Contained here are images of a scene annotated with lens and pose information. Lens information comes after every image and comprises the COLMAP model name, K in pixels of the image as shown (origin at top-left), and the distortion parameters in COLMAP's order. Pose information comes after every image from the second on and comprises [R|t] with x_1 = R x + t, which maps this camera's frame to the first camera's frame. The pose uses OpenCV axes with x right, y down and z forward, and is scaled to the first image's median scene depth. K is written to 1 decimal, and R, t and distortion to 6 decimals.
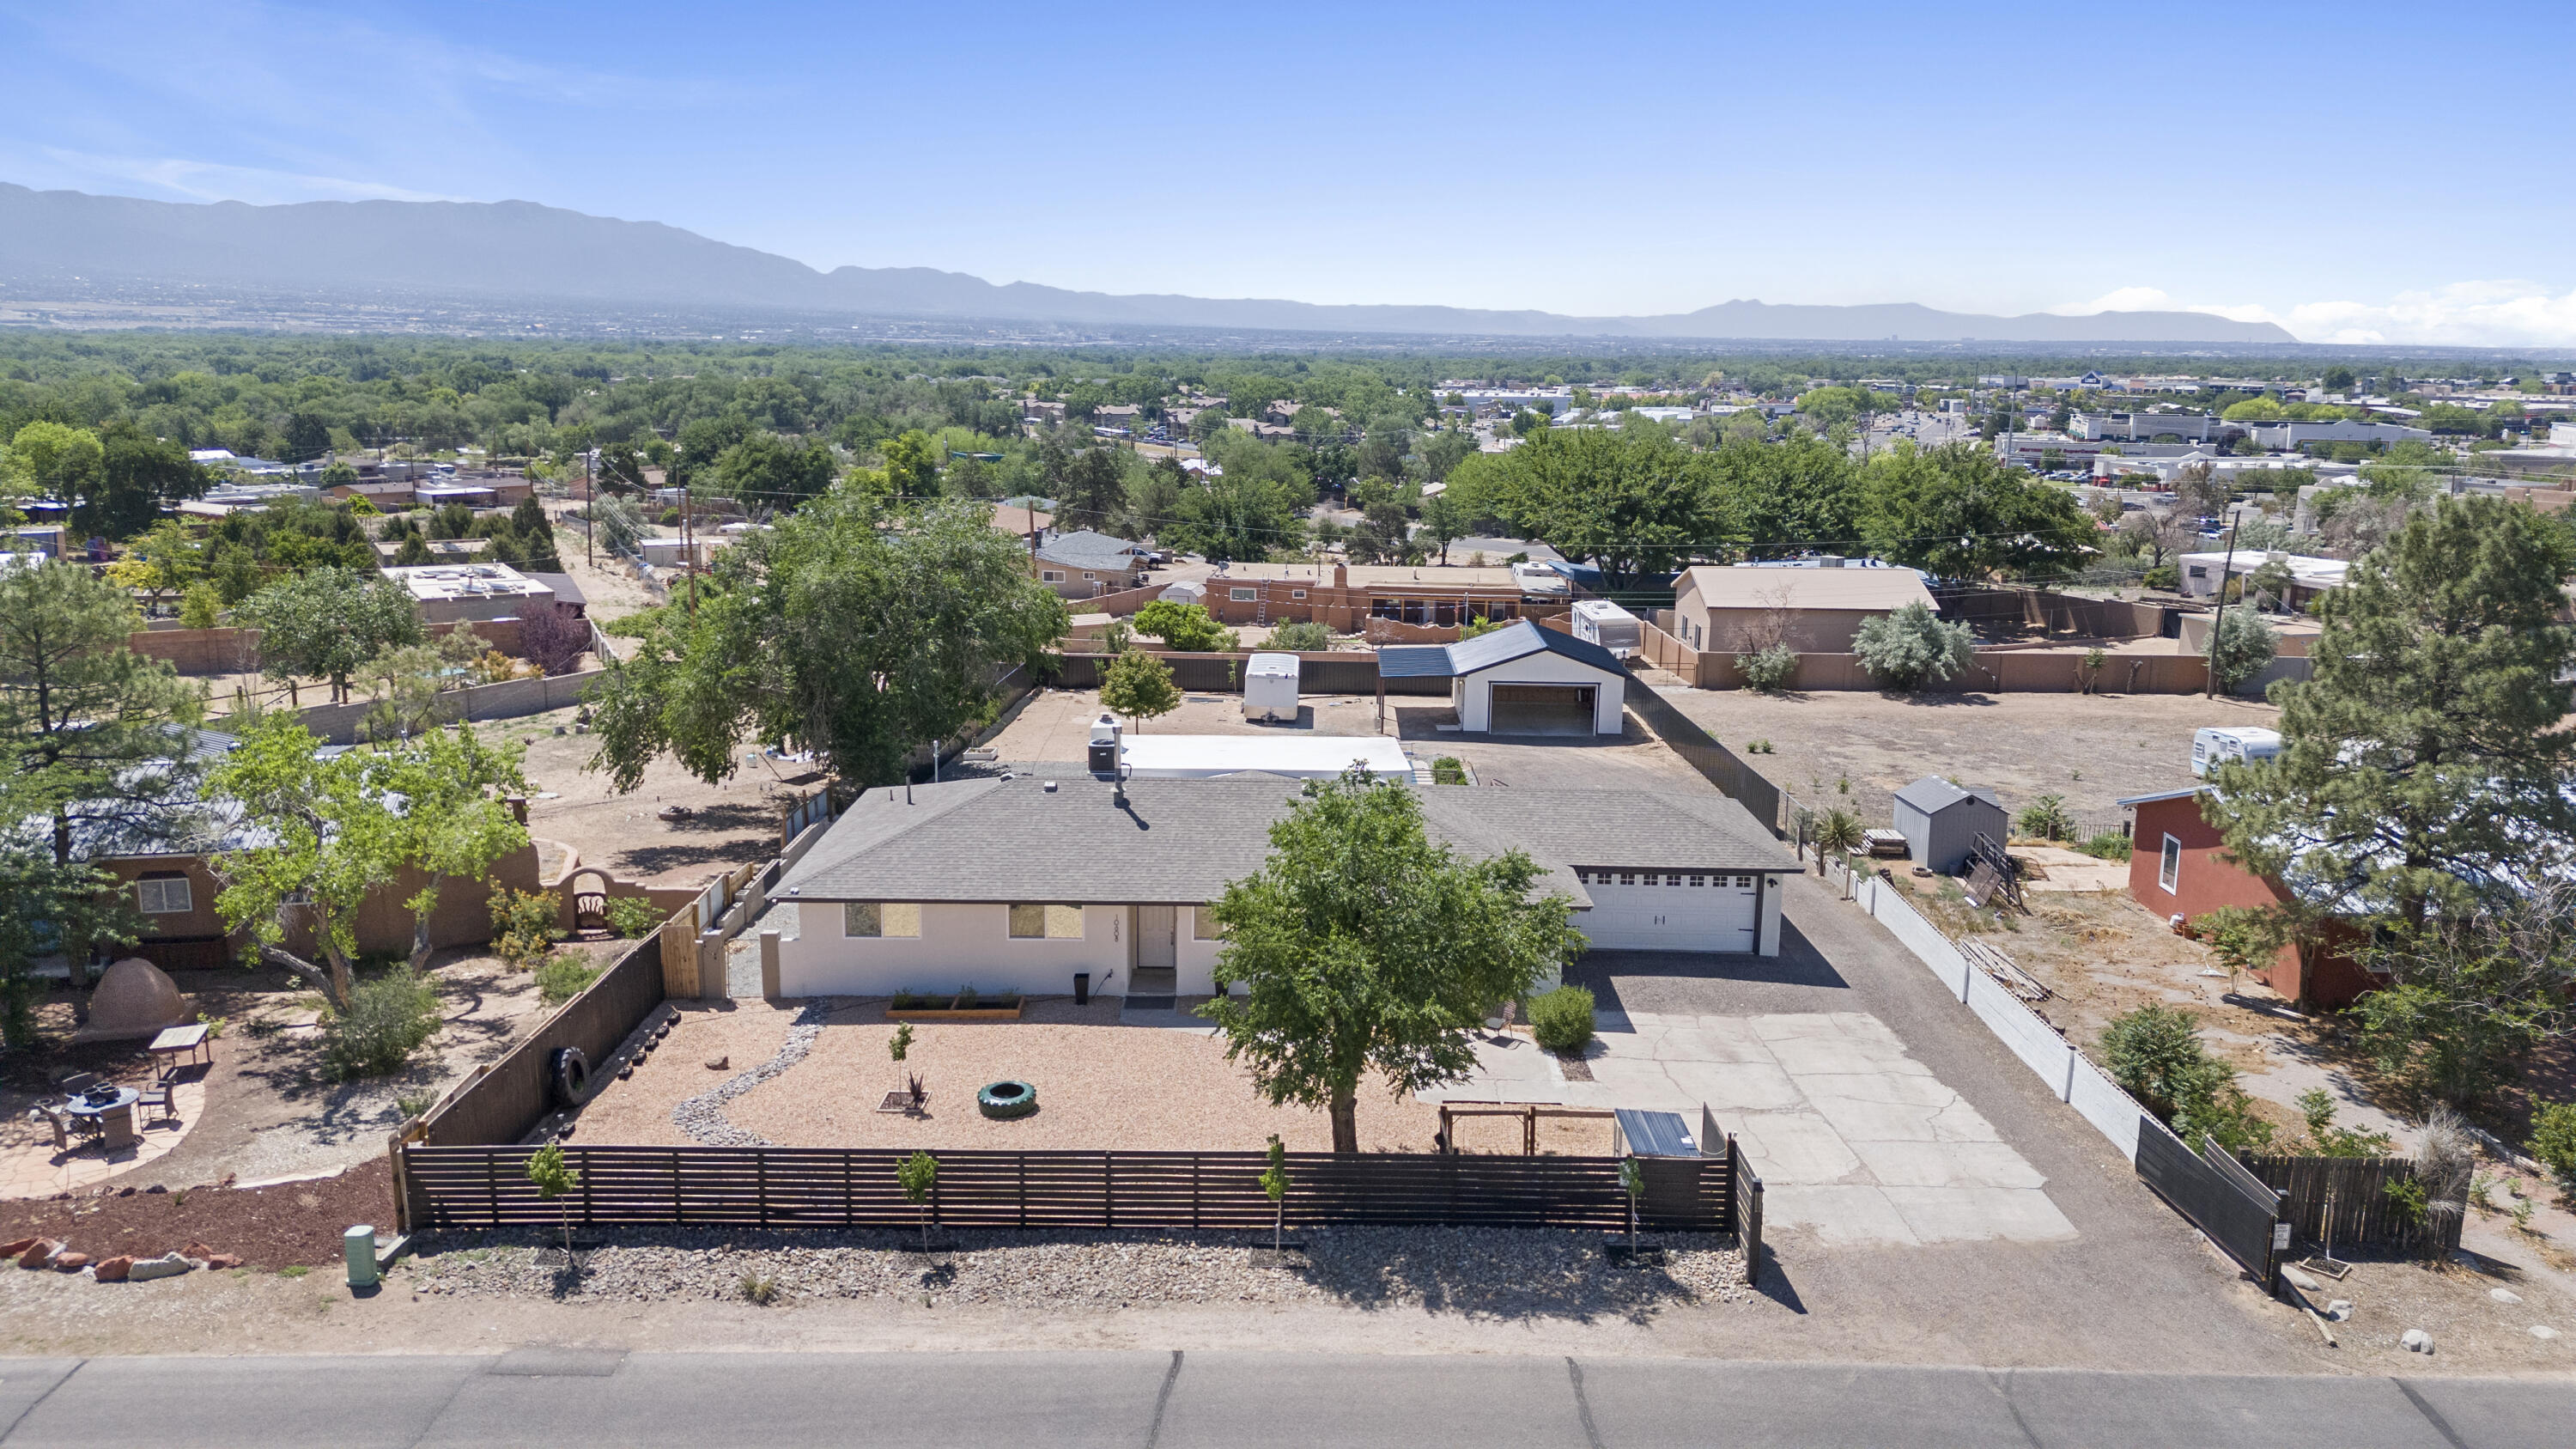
lens RADIAL K [[1804.4, 0, 1290.5], [0, 1804.4, 736.1], [0, 0, 1]] dist [0.073787, -0.069613]
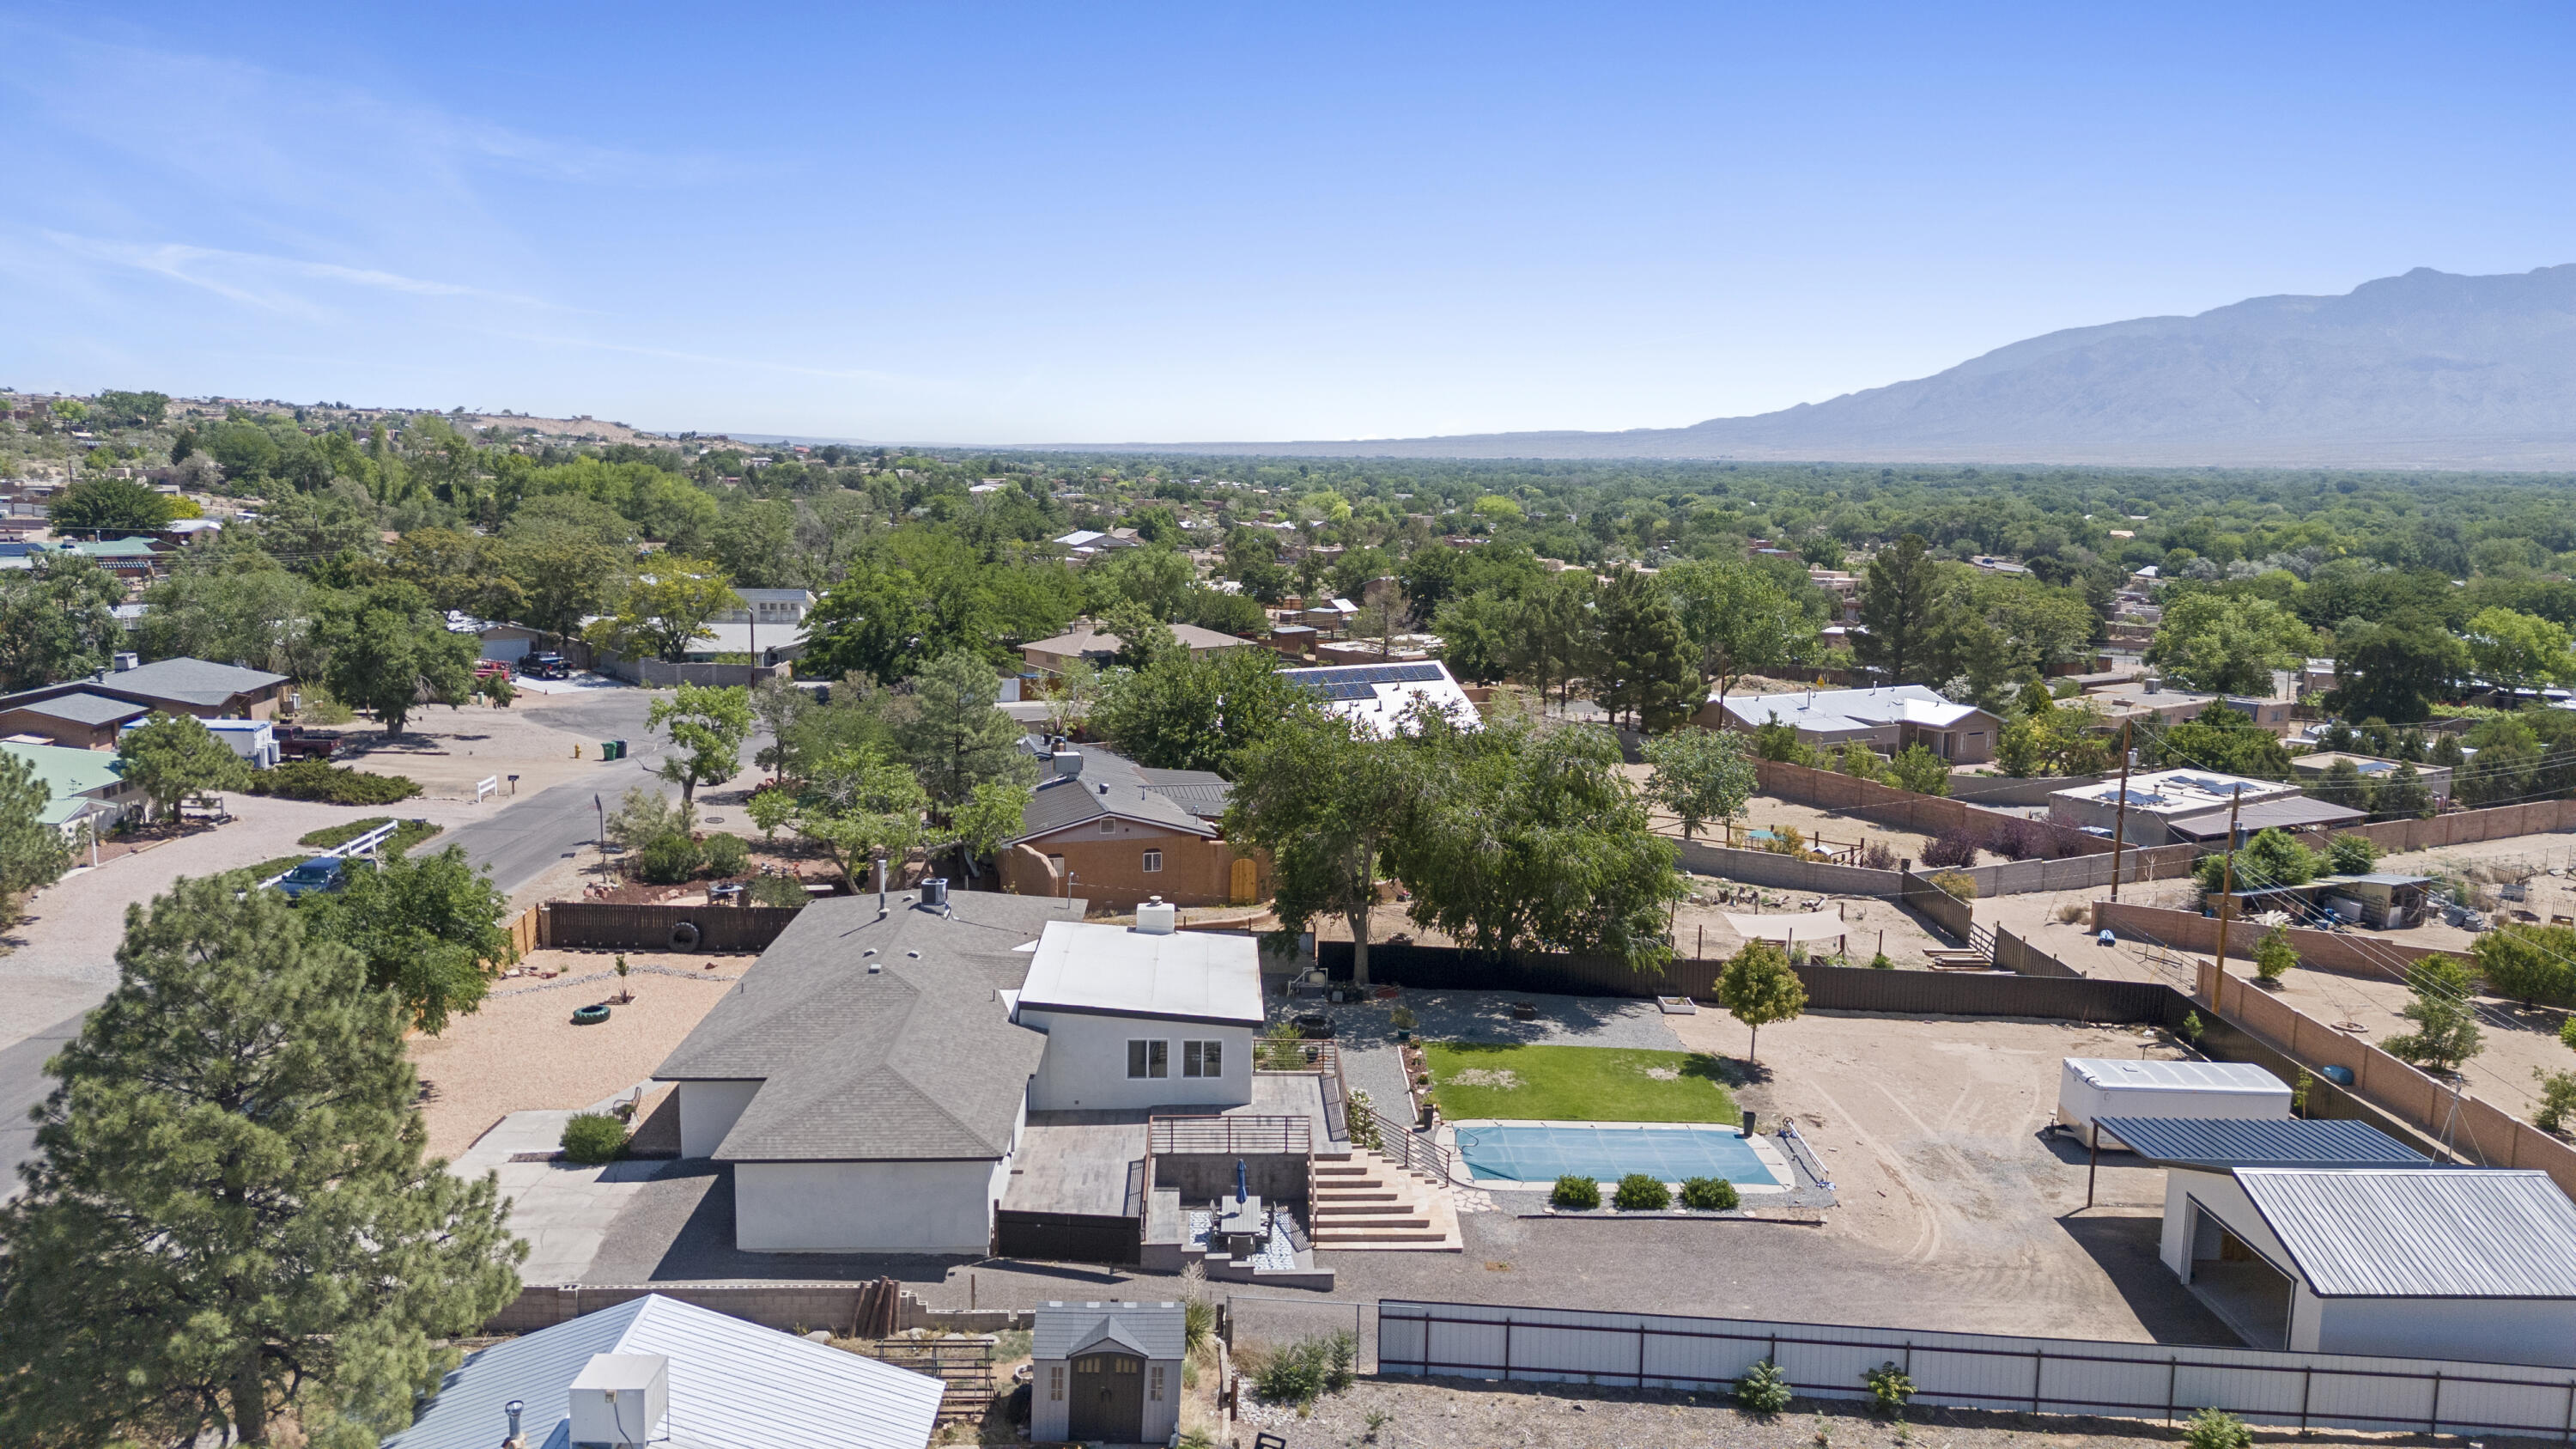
lens RADIAL K [[1807.4, 0, 1273.7], [0, 1807.4, 708.8], [0, 0, 1]] dist [0.045005, -0.021306]
pose [[0.031439, 0.129599, -0.991068, 0.956170], [-0.226749, 0.966630, 0.119210, -0.265633], [0.973446, 0.220976, 0.059776, 0.929520]]
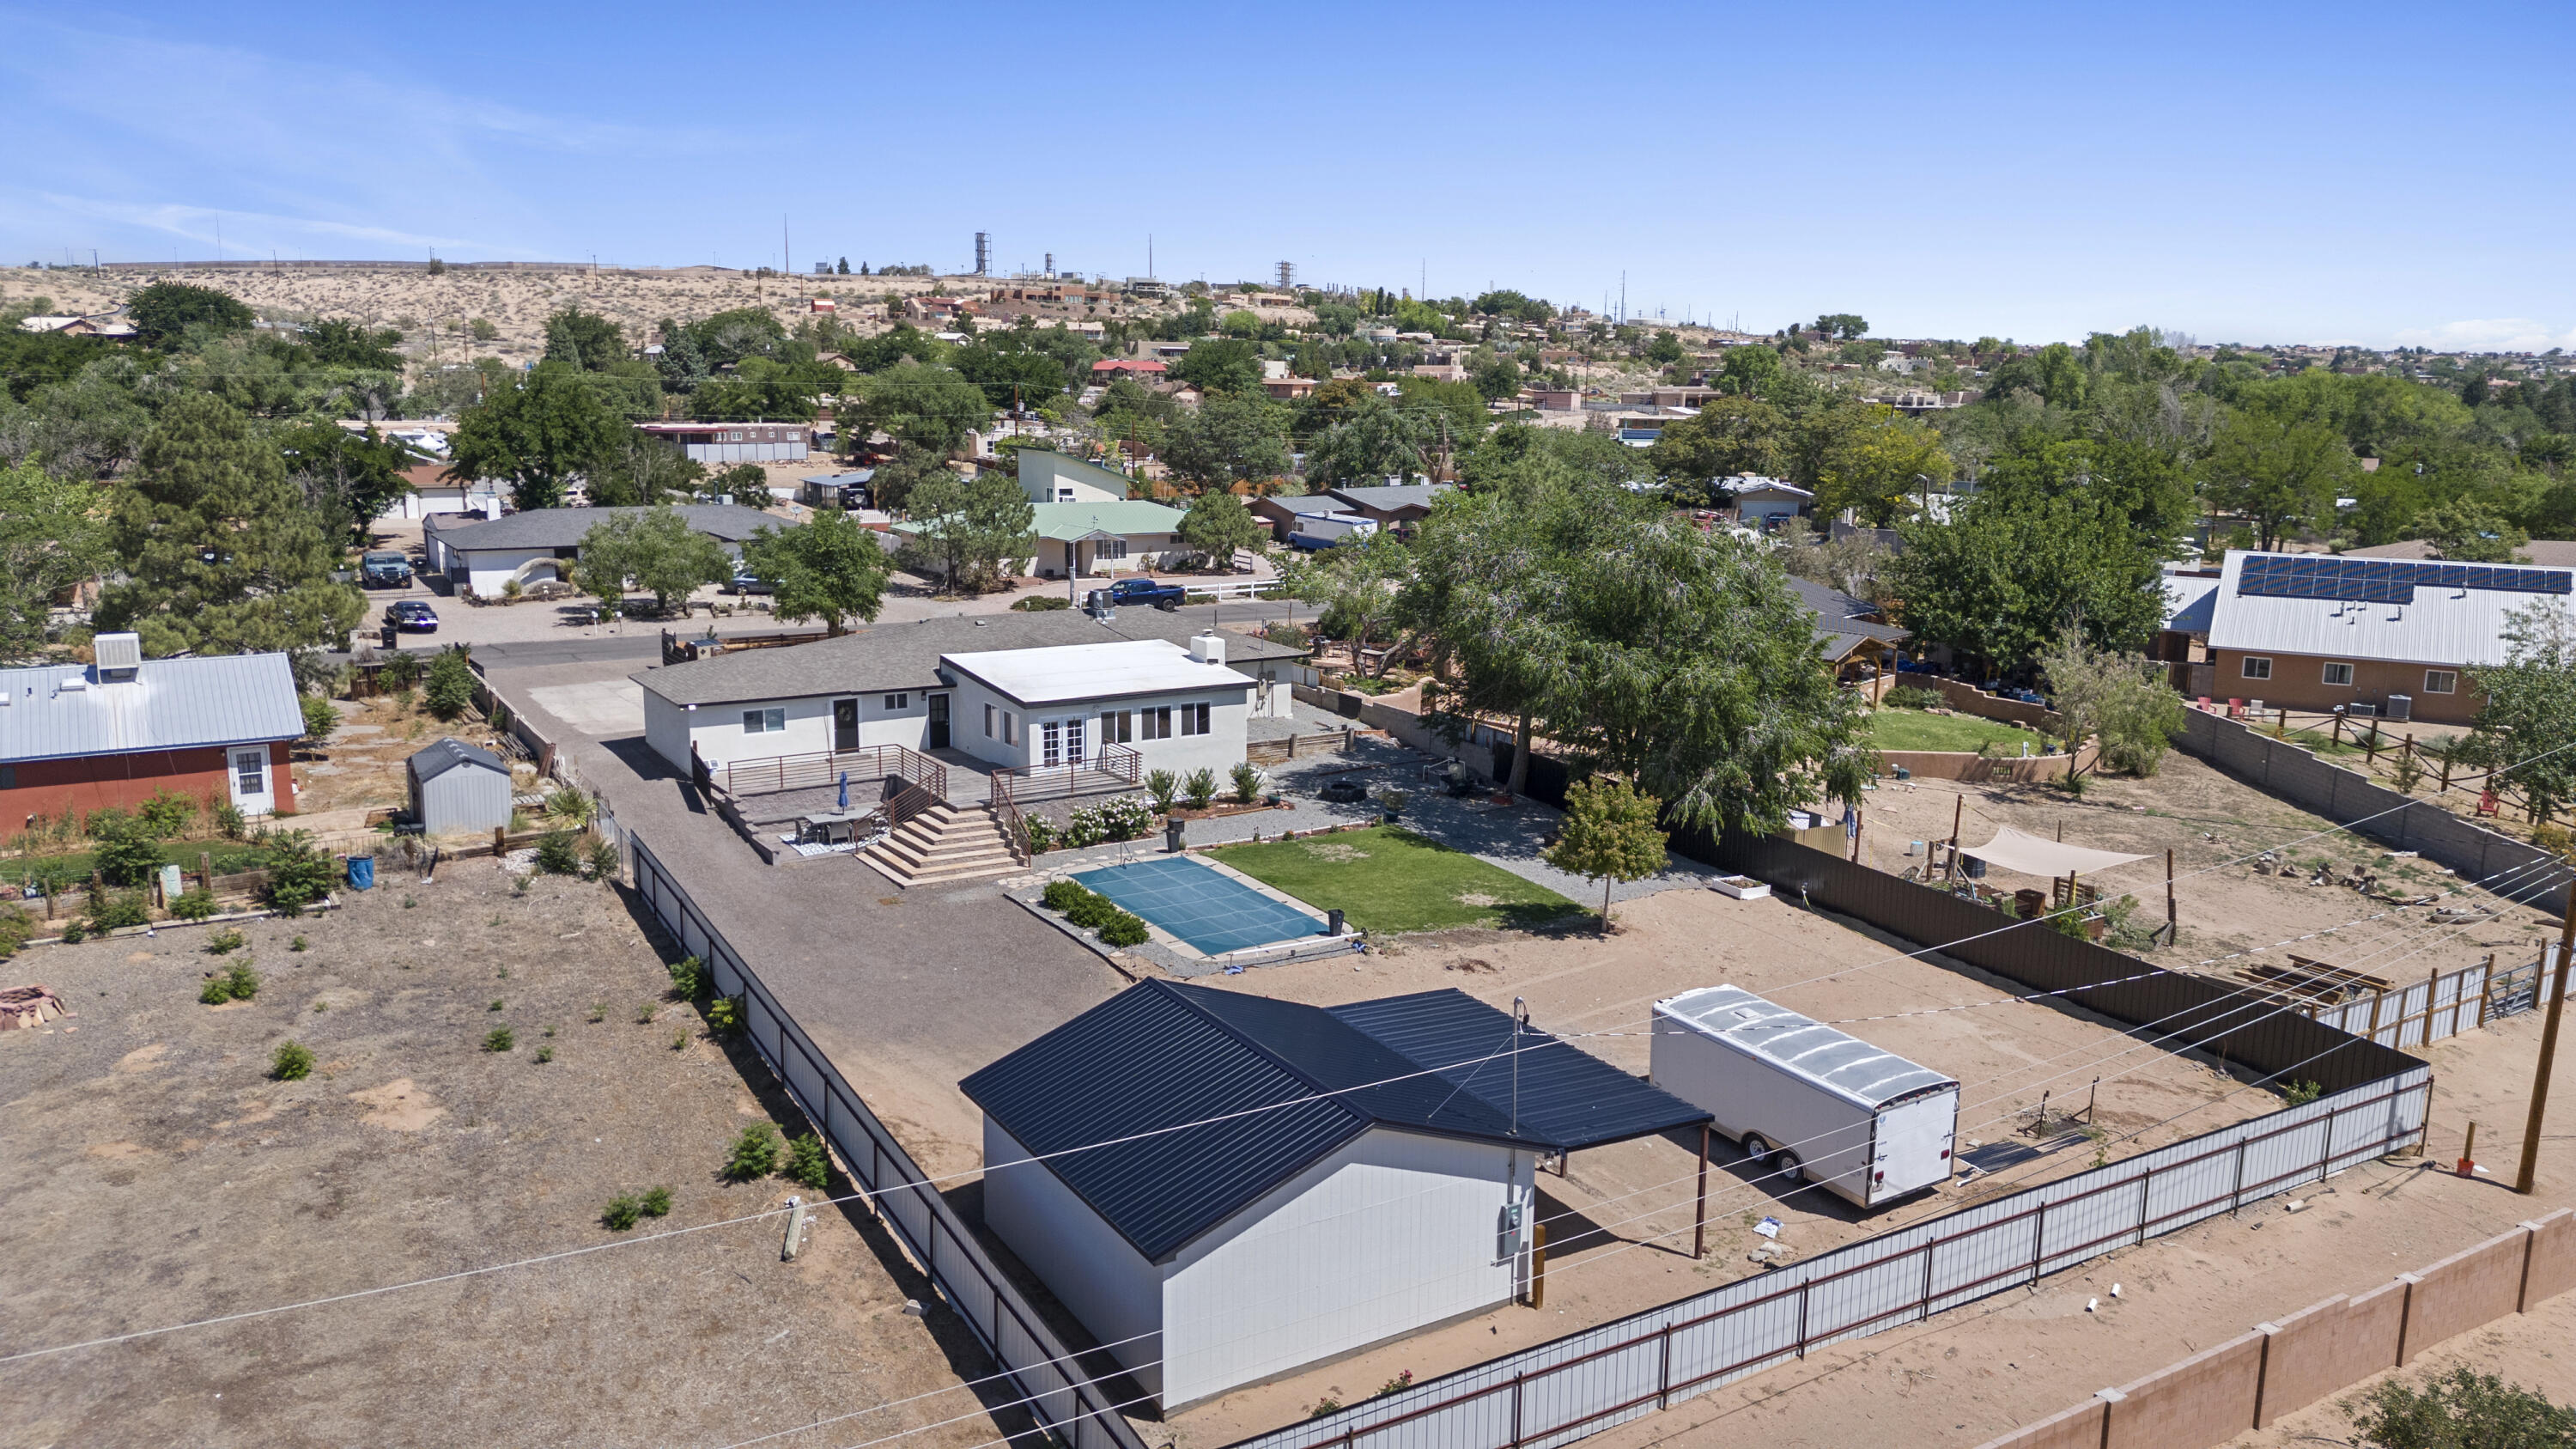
lens RADIAL K [[1804.4, 0, 1296.1], [0, 1804.4, 718.7], [0, 0, 1]] dist [0.073787, -0.069613]
pose [[-0.839790, 0.078130, -0.537259, 0.487998], [-0.139214, 0.925514, 0.352197, -0.378412], [0.524759, 0.370565, -0.766361, 1.896002]]
